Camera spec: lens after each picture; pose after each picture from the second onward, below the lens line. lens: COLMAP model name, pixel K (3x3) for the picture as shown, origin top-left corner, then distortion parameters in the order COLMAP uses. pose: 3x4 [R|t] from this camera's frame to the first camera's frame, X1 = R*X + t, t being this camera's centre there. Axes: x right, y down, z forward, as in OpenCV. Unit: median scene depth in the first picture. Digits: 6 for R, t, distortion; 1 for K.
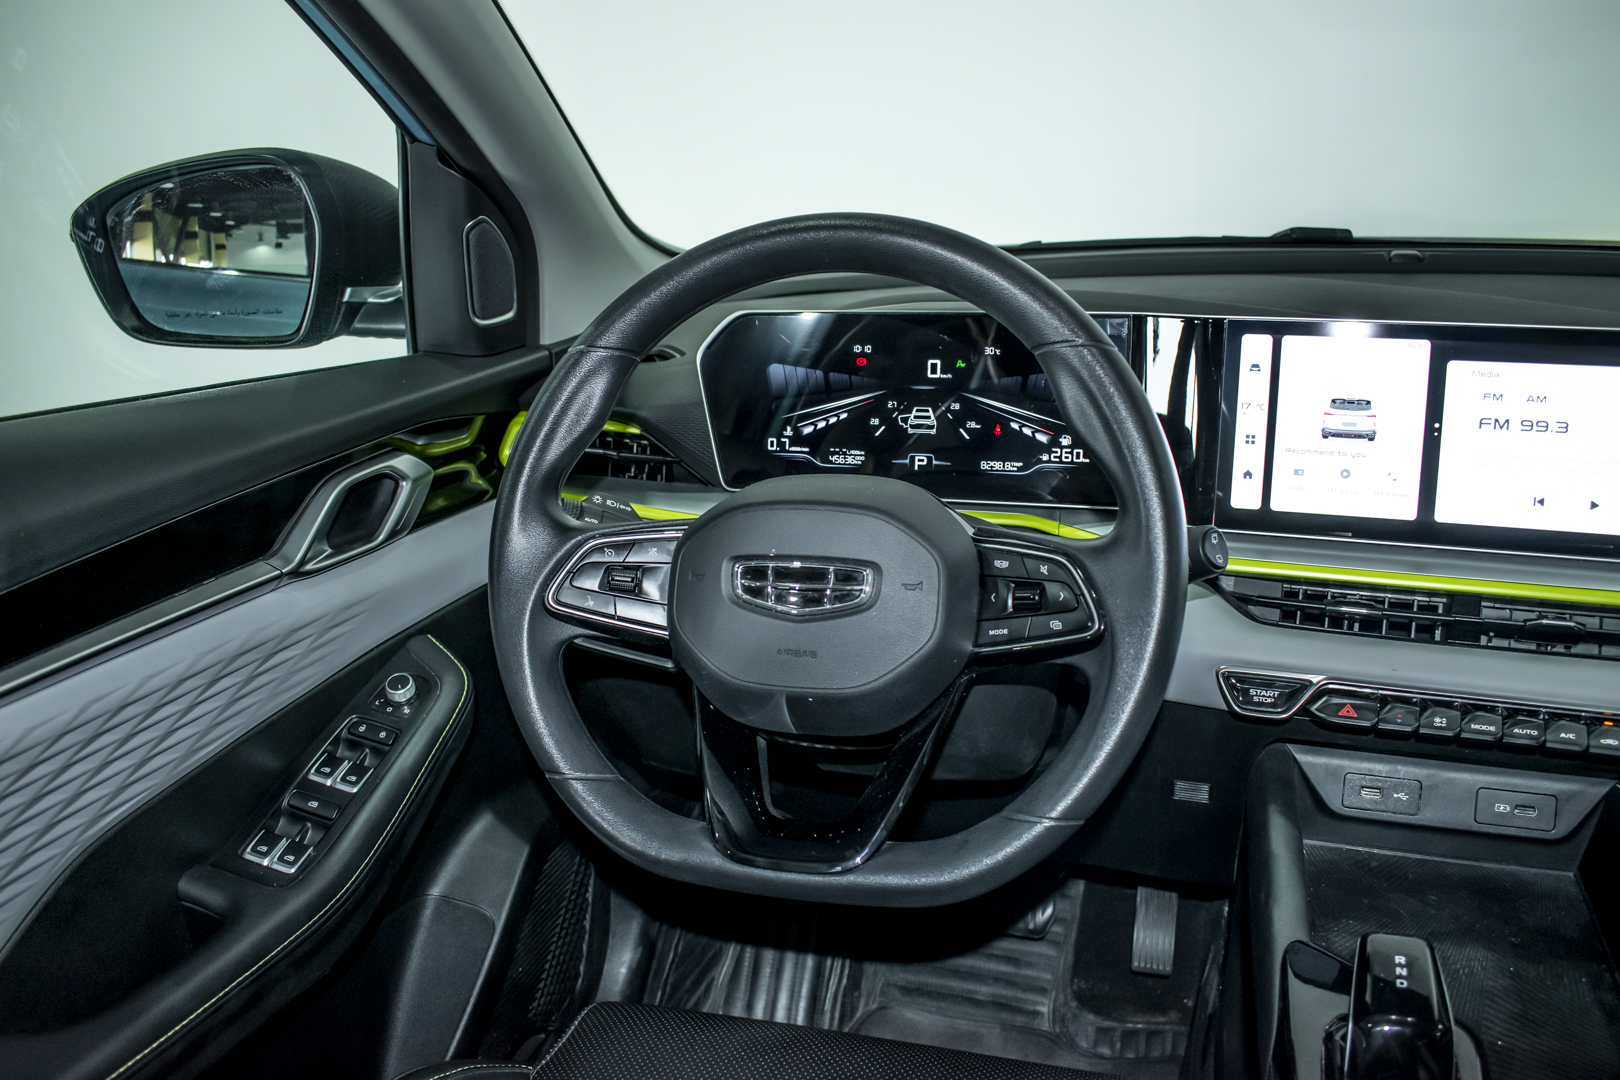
lens RADIAL K [[1286.6, 0, 812.7], [0, 1286.6, 538.0], [0, 0, 1]] dist [-0.089033, 0.006723]
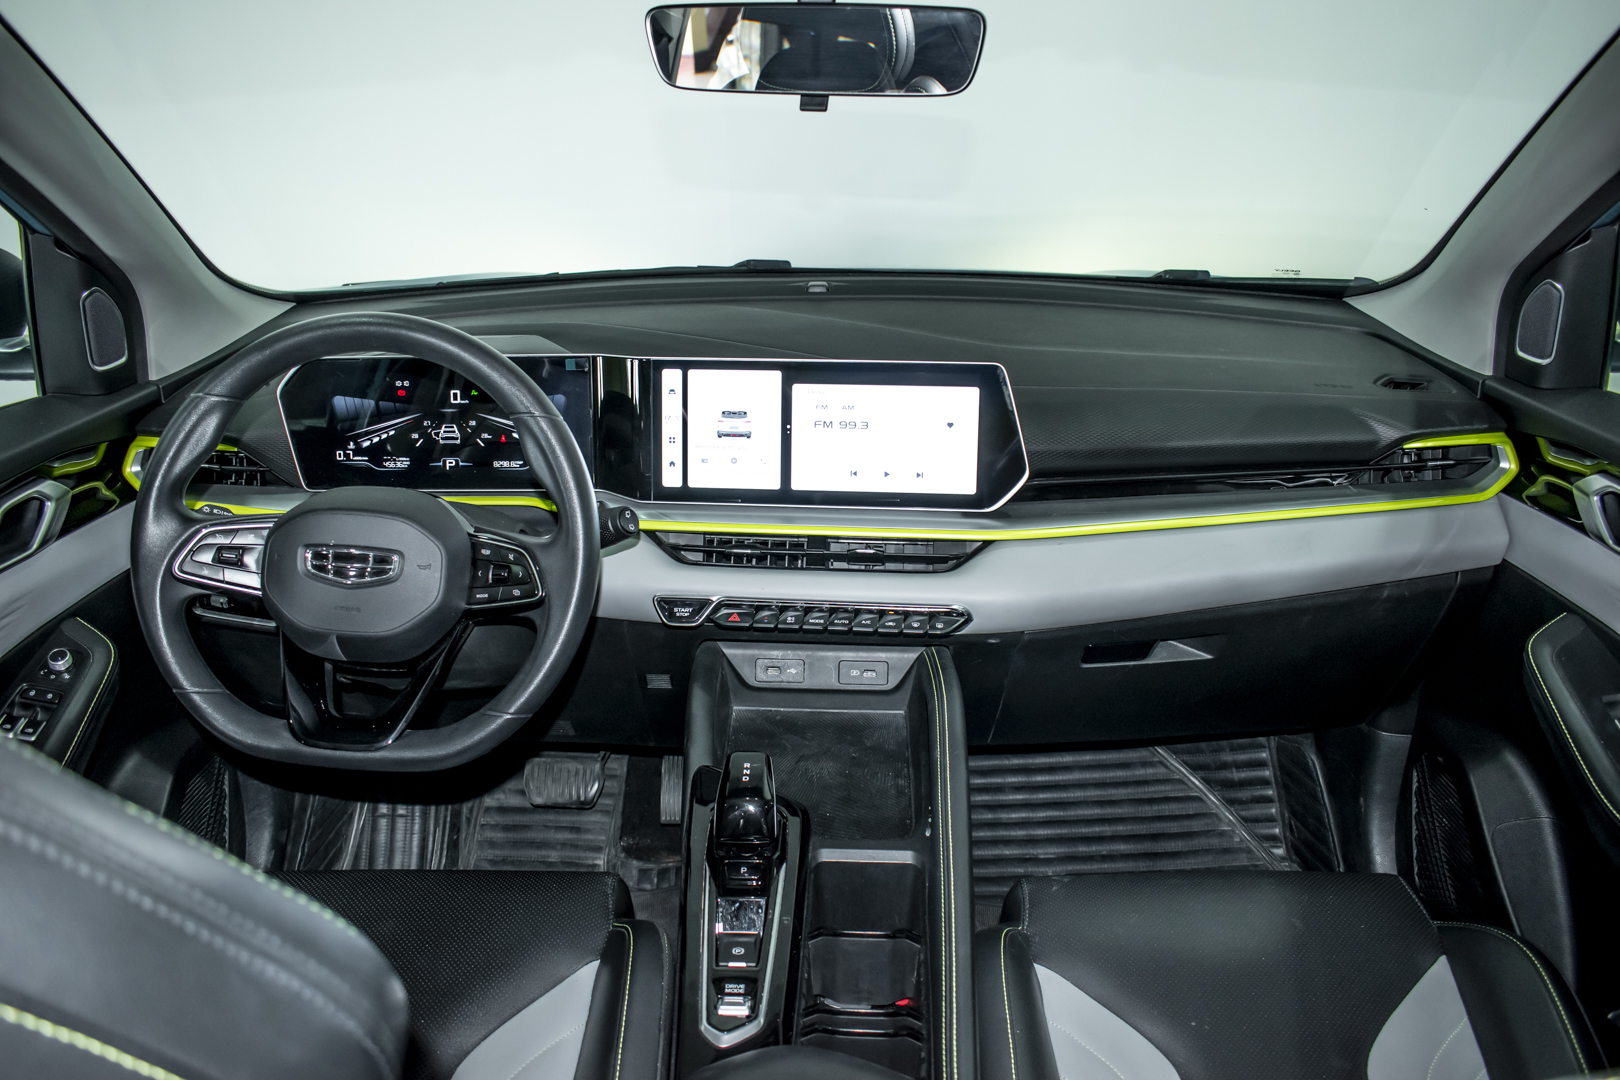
lens RADIAL K [[1245.6, 0, 804.5], [0, 1245.6, 536.9], [0, 0, 1]] dist [-0.102467, 0.023359]
pose [[0.957107, -0.069429, 0.281292, 0.077151], [0.055928, 0.996877, 0.055752, -0.037350], [-0.284284, -0.037629, 0.958001, -0.431600]]
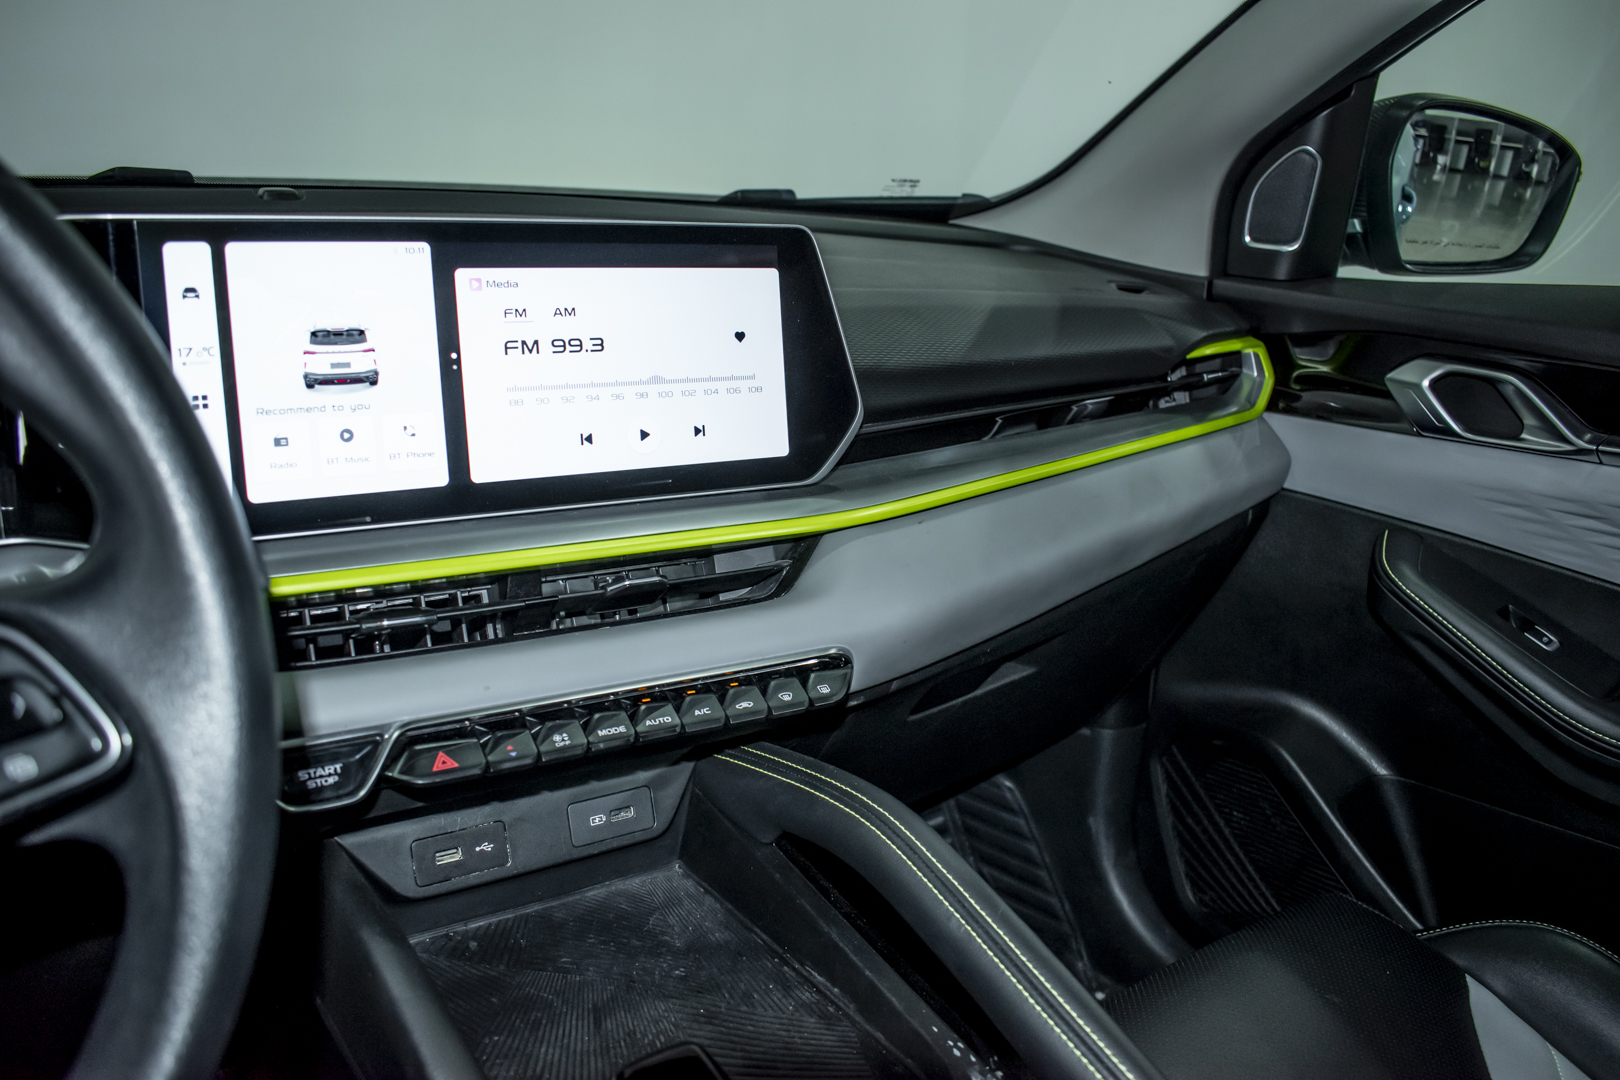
lens RADIAL K [[1245.6, 0, 805.2], [0, 1245.6, 539.3], [0, 0, 1]] dist [-0.102467, 0.023359]
pose [[0.587707, -0.159523, 0.793192, 0.018616], [0.175501, 0.982163, 0.067492, 0.004690], [-0.789810, 0.099540, 0.605220, 0.381499]]
